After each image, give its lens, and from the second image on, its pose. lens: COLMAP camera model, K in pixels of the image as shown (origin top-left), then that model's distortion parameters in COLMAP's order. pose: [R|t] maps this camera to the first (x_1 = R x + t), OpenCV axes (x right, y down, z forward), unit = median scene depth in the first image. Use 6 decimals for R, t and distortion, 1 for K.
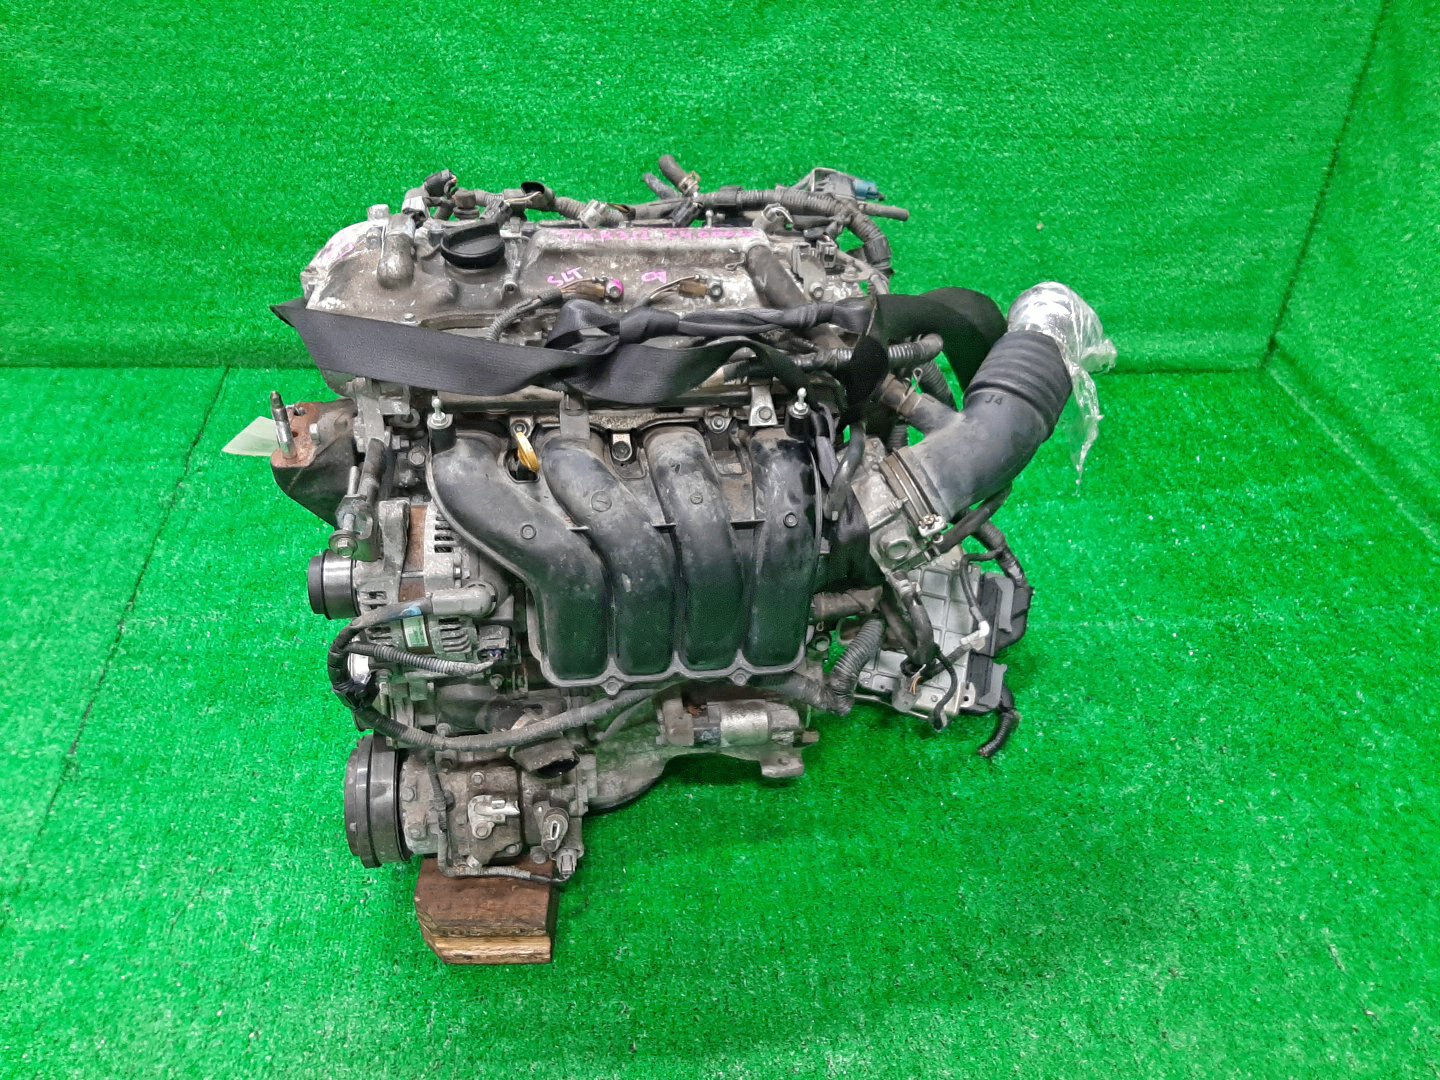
lens RADIAL K [[1105.7, 0, 741.1], [0, 1105.7, 508.5], [0, 0, 1]] dist [0.036320, -0.056202]
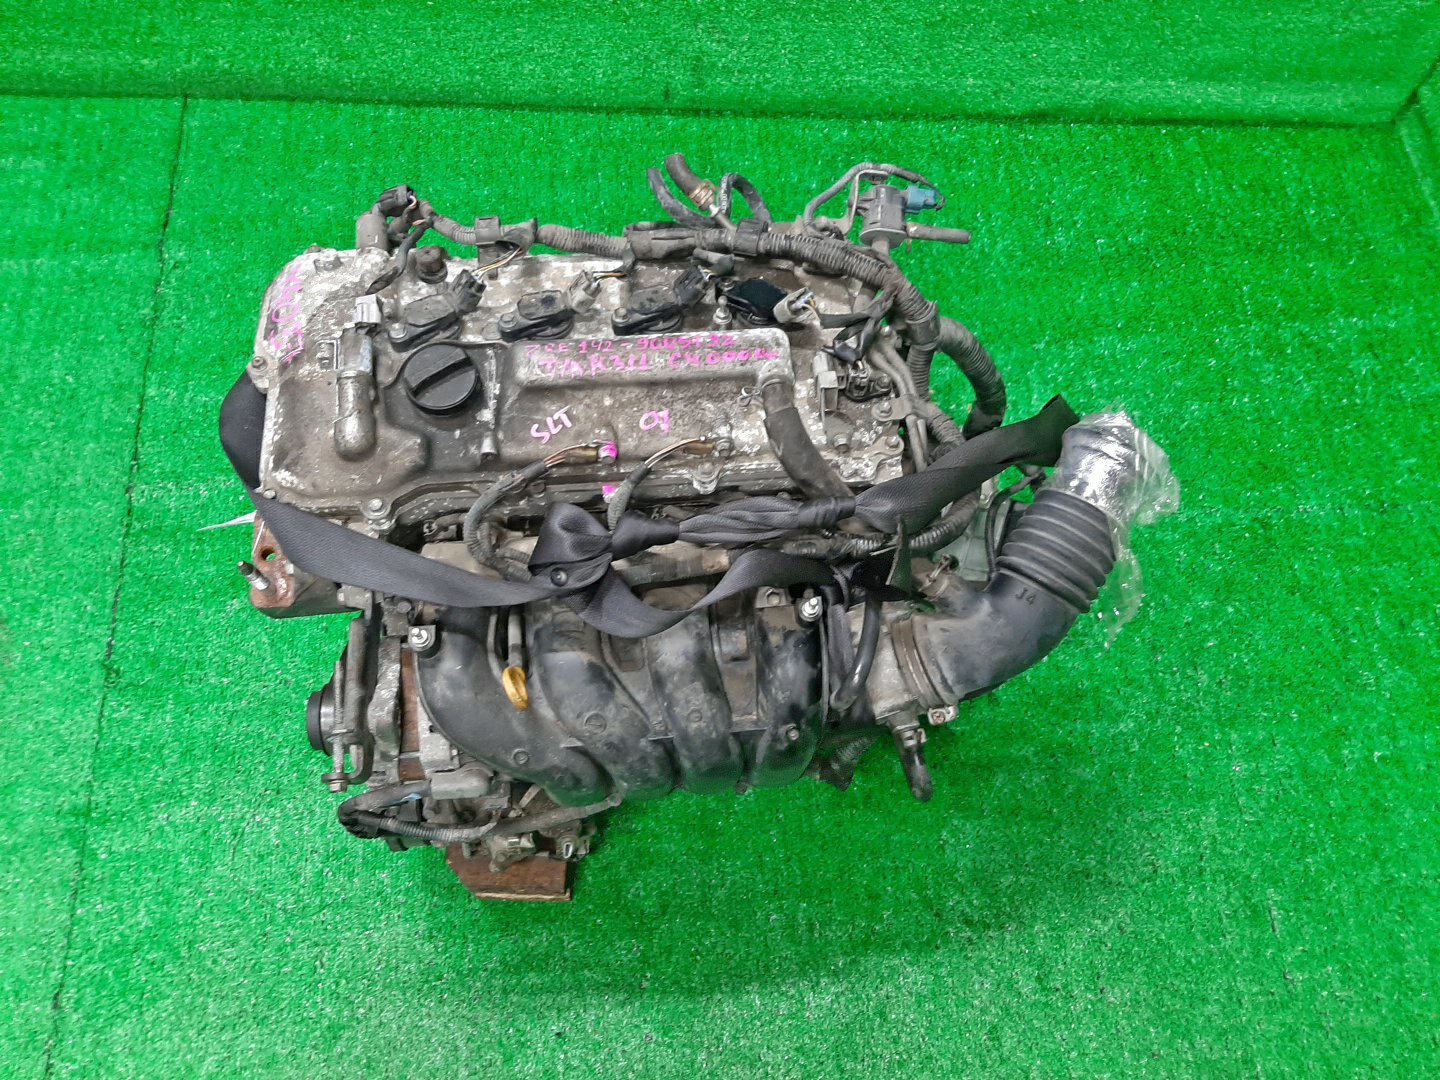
lens RADIAL K [[1105.7, 0, 737.5], [0, 1105.7, 601.7], [0, 0, 1]] dist [0.036320, -0.056202]
pose [[0.998757, 0.045394, -0.020604, 0.008146], [-0.031013, 0.889384, 0.456107, -0.376842], [0.039029, -0.454901, 0.889686, 0.135545]]
